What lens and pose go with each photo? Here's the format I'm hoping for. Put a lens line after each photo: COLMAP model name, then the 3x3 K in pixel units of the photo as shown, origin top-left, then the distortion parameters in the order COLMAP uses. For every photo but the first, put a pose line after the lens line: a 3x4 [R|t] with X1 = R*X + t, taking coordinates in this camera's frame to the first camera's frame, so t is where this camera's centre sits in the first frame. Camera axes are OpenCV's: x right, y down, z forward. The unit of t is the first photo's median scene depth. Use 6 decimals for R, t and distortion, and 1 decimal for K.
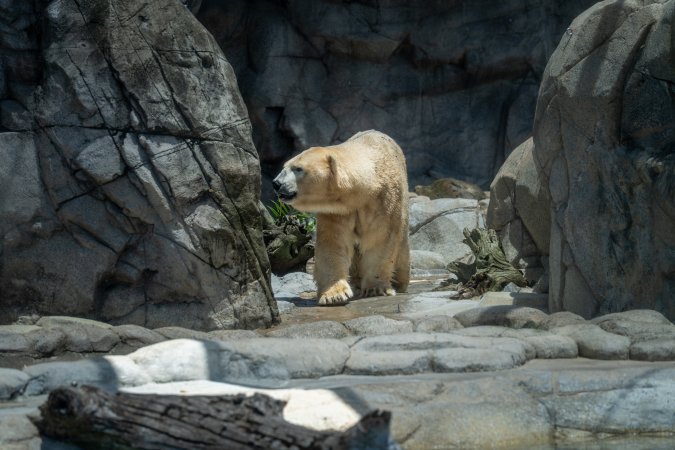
lens RADIAL K [[2555.2, 0, 334.8], [0, 2555.2, 226.4], [0, 0, 1]] dist [0.152017, 1.717235]
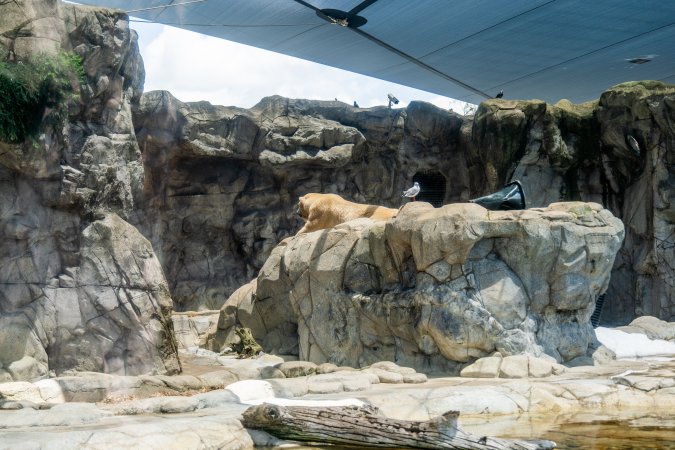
lens RADIAL K [[1064.9, 0, 310.0], [0, 1064.9, 256.6], [0, 0, 1]] dist [0.142810, -0.000427]
pose [[0.969478, -0.001739, 0.245173, -0.148848], [0.017769, 0.997843, -0.063187, -0.001981], [-0.244535, 0.065615, 0.967418, 0.058770]]
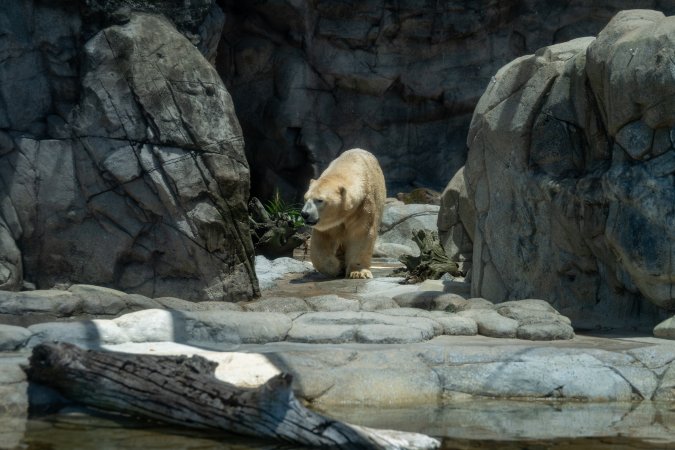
lens RADIAL K [[1979.0, 0, 337.8], [0, 1979.0, 224.0], [0, 0, 1]] dist [0.005538, -0.707595]
pose [[0.999119, 0.041831, -0.003291, 0.020416], [-0.041826, 0.999124, 0.001529, -0.002130], [0.003352, -0.001390, 0.999993, 0.009438]]
